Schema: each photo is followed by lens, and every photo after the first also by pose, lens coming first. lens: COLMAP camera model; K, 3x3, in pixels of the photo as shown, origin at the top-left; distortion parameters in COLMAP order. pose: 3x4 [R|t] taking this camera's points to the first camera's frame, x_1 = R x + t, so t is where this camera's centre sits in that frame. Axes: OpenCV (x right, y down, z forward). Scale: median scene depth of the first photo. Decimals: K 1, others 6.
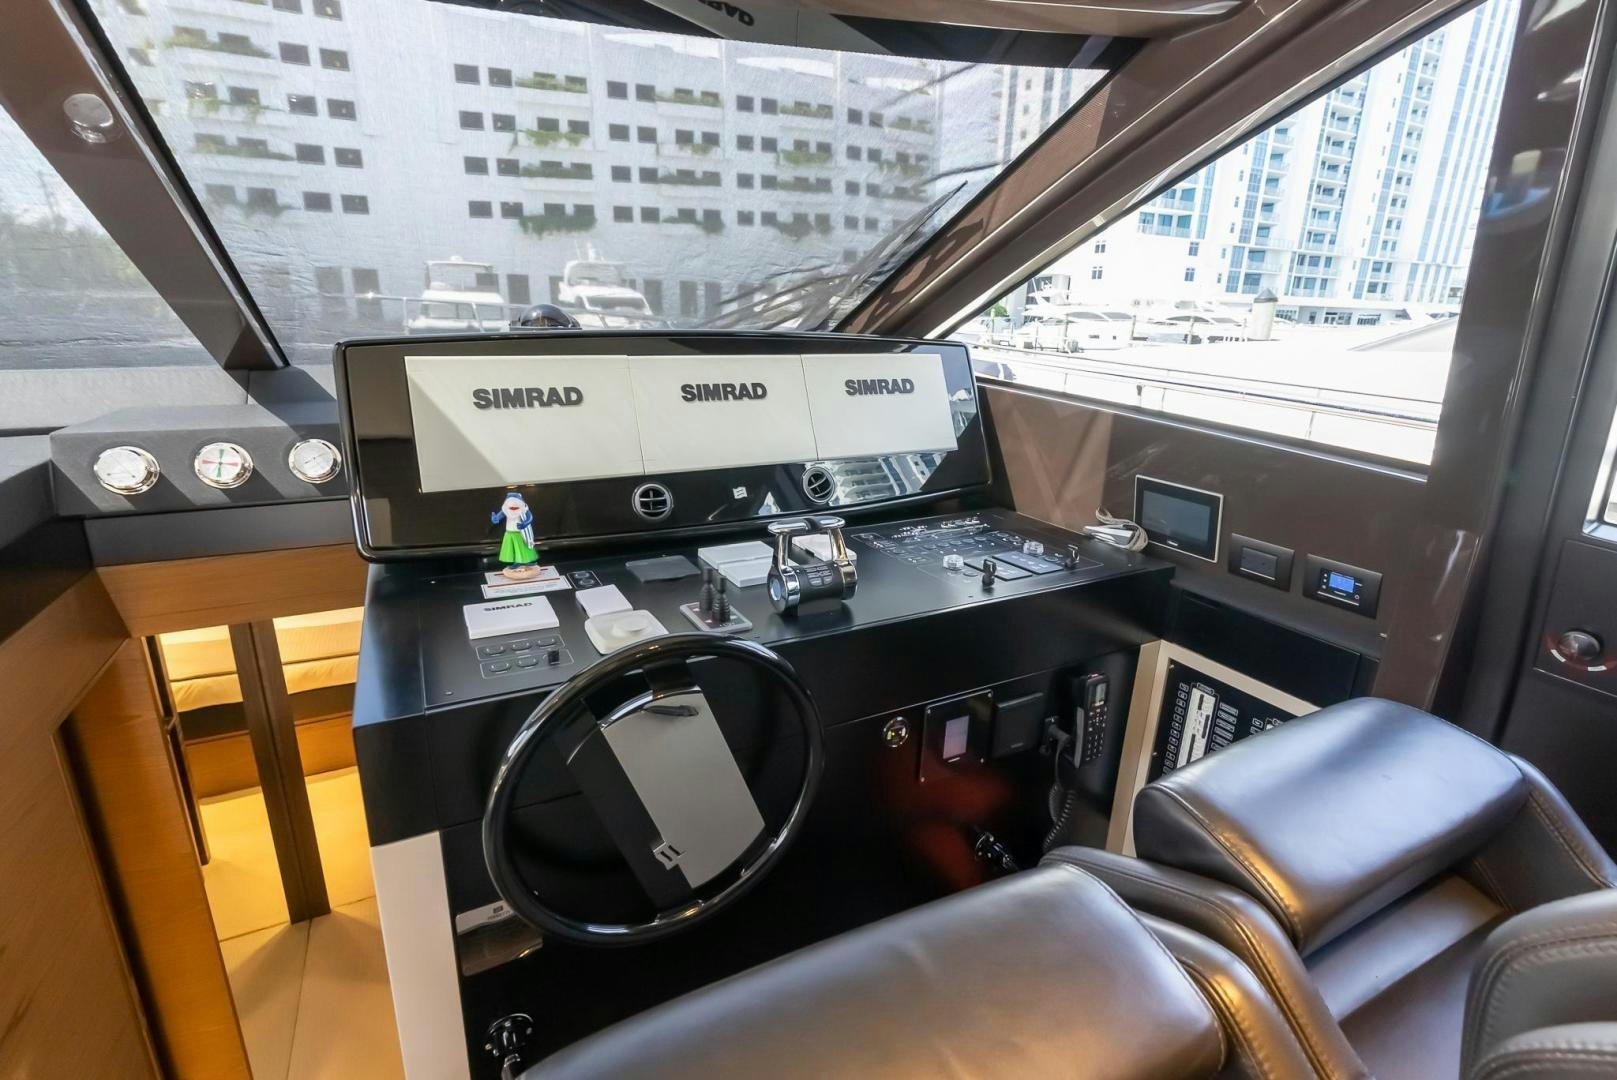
lens RADIAL K [[754.9, 0, 823.3], [0, 754.9, 547.3], [0, 0, 1]] dist [-0.022903, 0.005588]
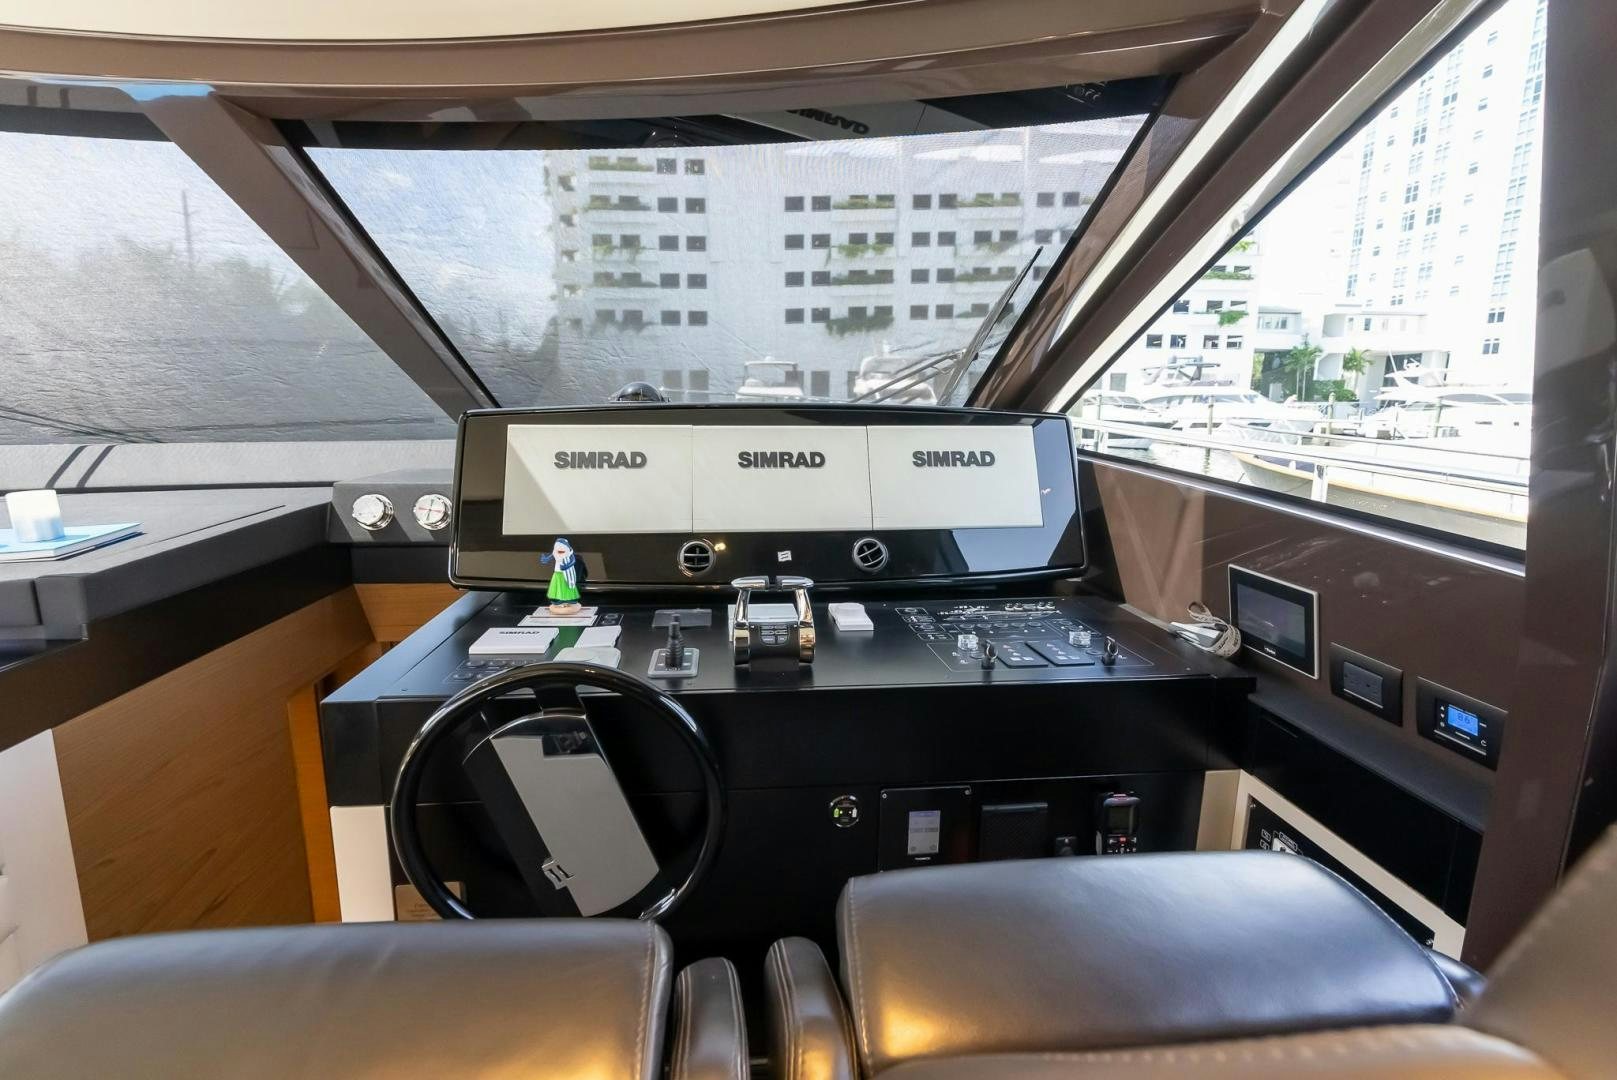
lens RADIAL K [[757.1, 0, 789.5], [0, 757.1, 545.2], [0, 0, 1]] dist [-0.032408, 0.008542]
pose [[0.915584, 0.054704, -0.398388, 0.287990], [-0.100571, 0.990370, -0.095143, 0.010034], [0.389347, 0.127178, 0.912269, 0.055386]]
